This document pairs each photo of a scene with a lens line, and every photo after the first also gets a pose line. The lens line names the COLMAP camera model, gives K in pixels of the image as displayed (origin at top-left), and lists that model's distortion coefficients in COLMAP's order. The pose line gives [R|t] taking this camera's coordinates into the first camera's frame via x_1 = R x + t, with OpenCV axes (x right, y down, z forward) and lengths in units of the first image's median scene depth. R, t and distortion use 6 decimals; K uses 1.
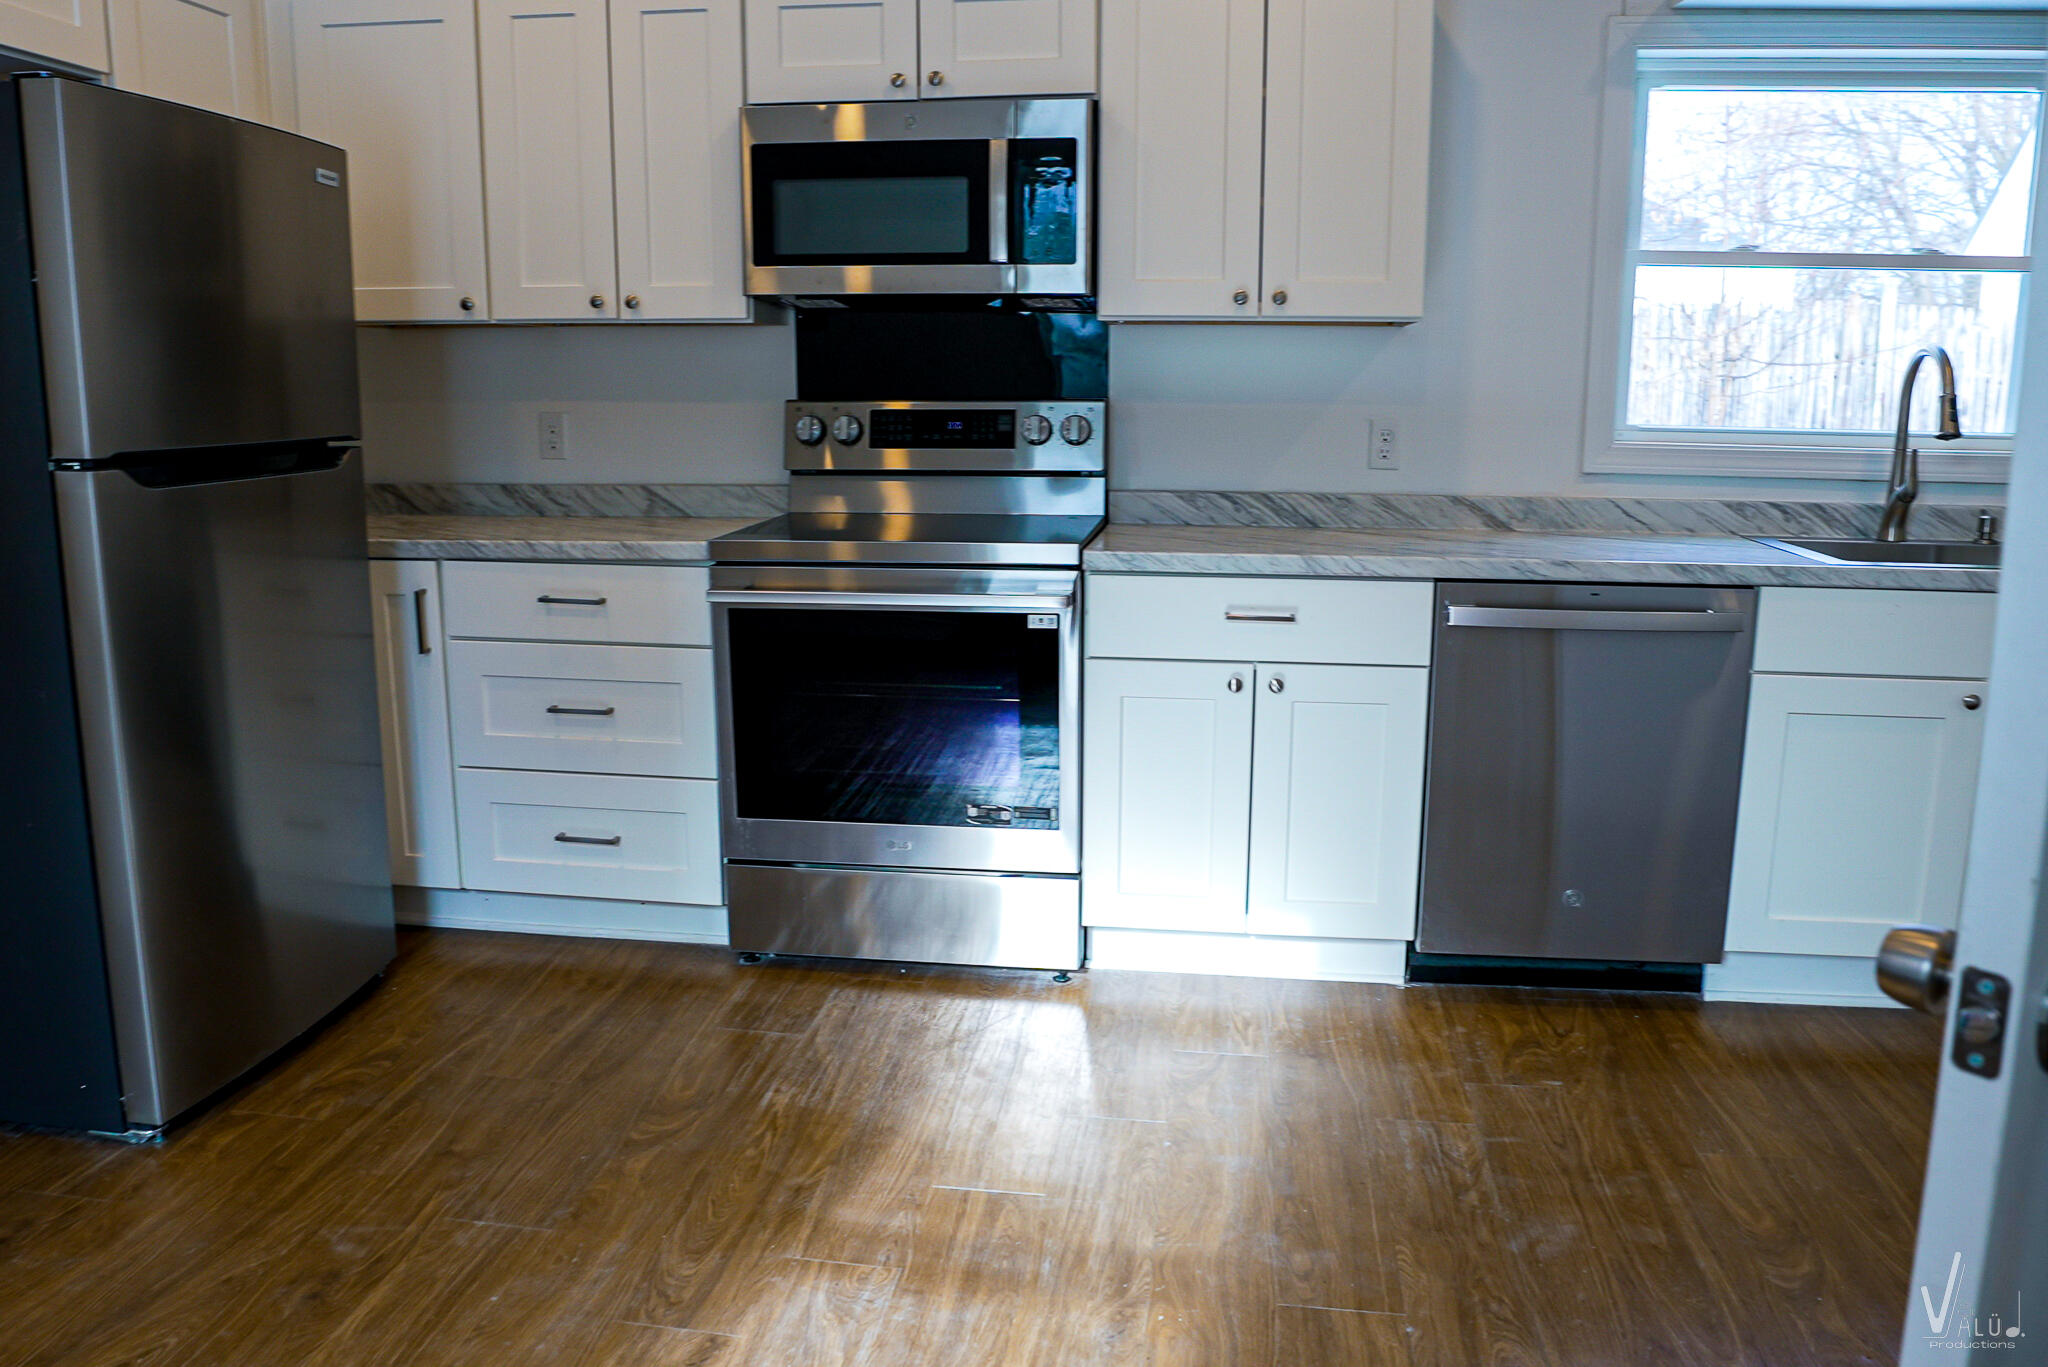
lens RADIAL K [[1572.5, 0, 1024.0], [0, 1572.5, 683.5], [0, 0, 1]] dist [-0.111346, 0.081631]
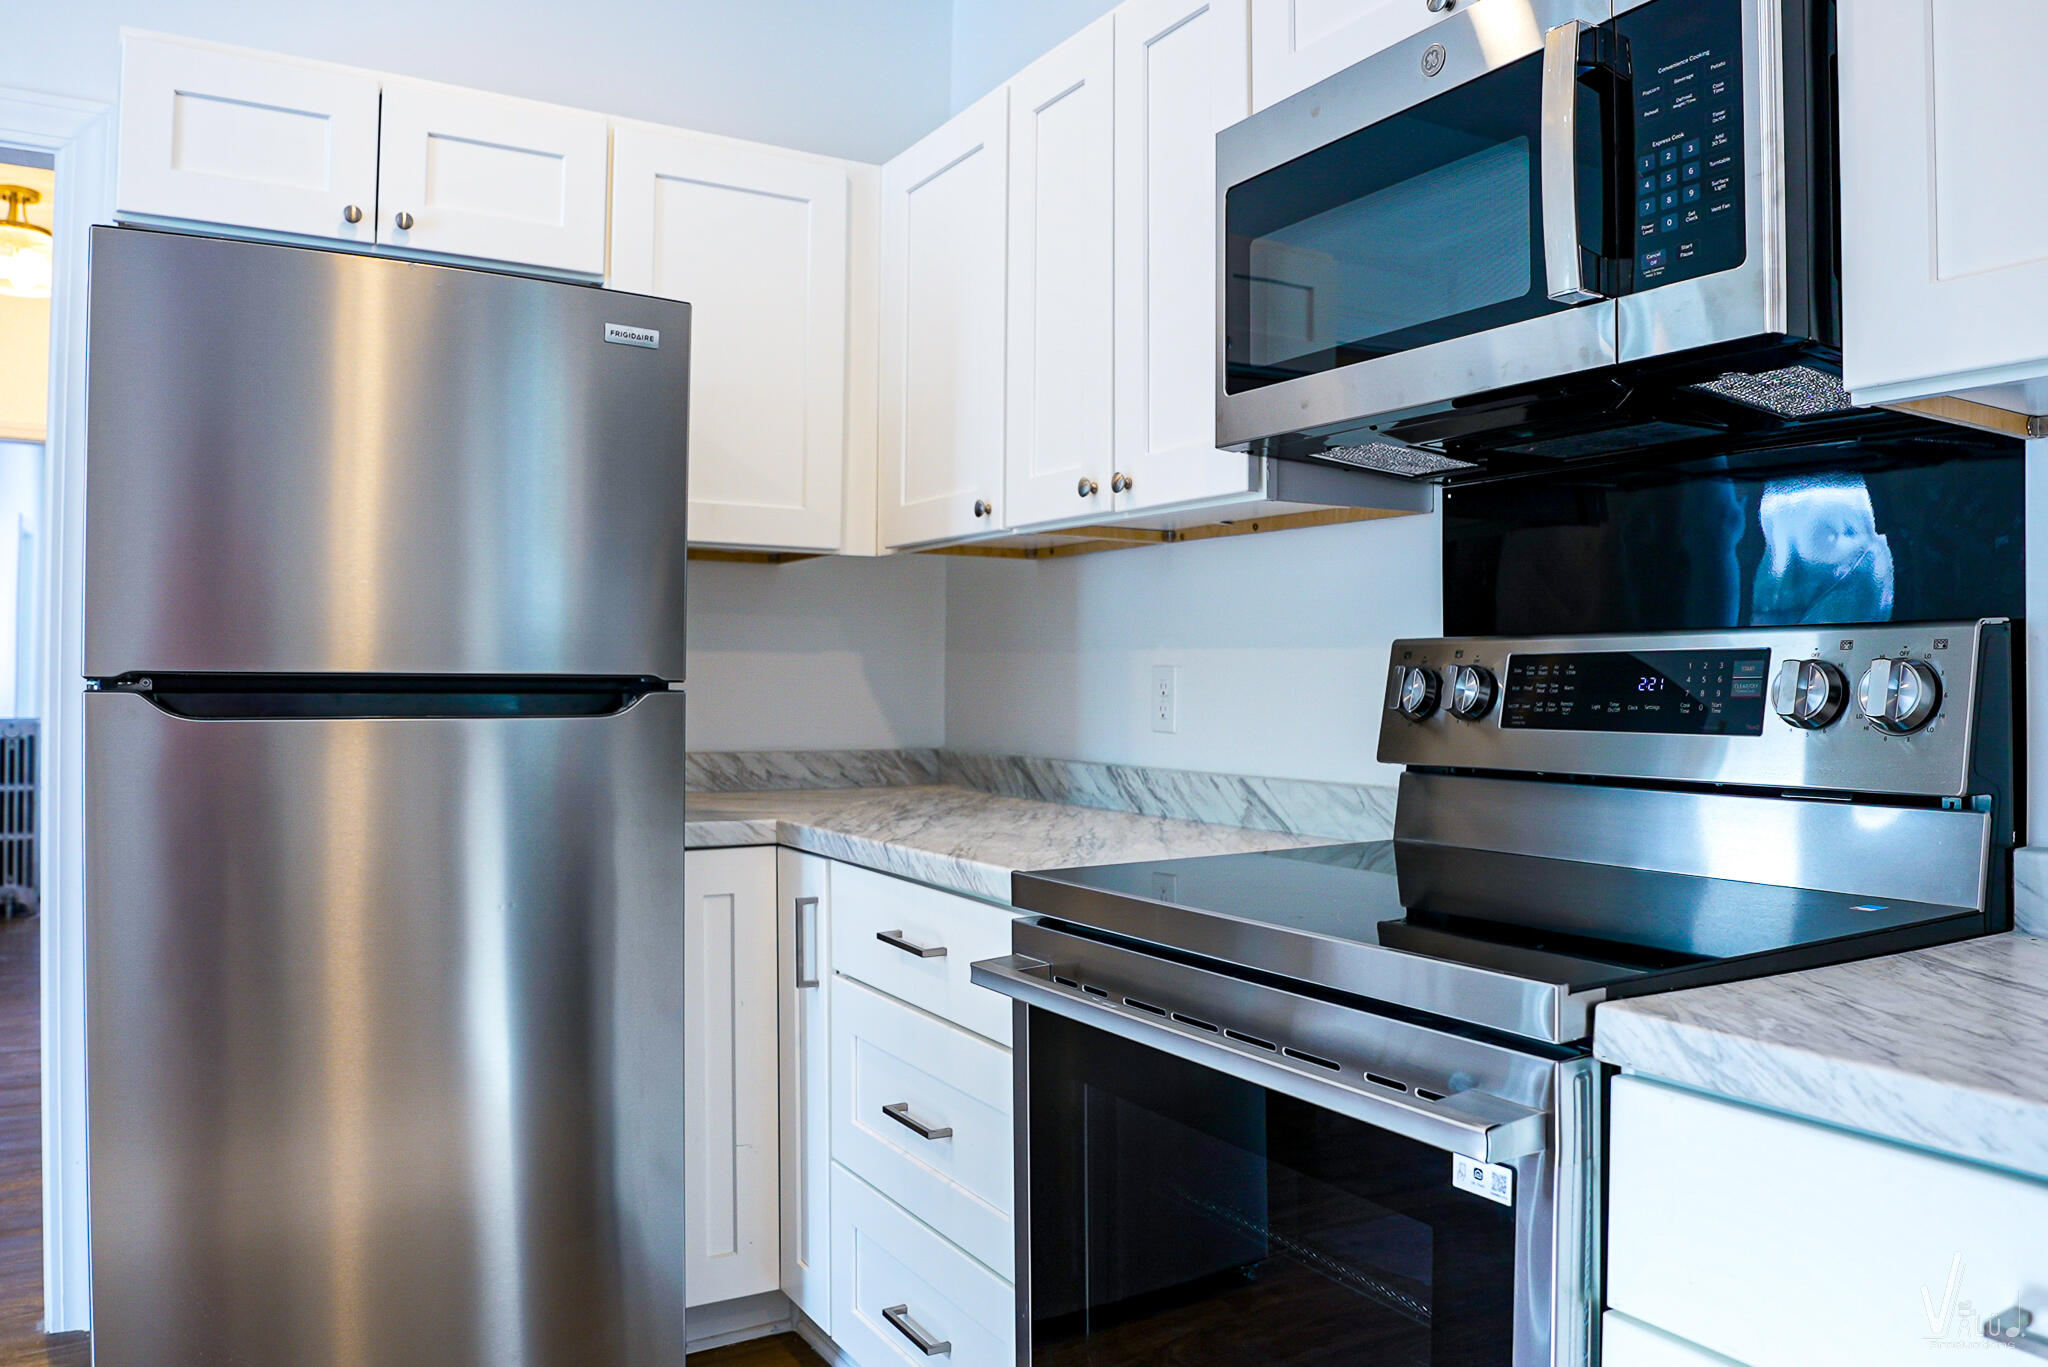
lens RADIAL K [[1474.6, 0, 1024.0], [0, 1474.6, 683.5], [0, 0, 1]] dist [-0.095812, -0.001069]
pose [[0.612489, 0.001116, -0.790478, 0.184262], [-0.155964, 0.980512, -0.119462, -0.082639], [0.774940, 0.196455, 0.600727, 0.587701]]
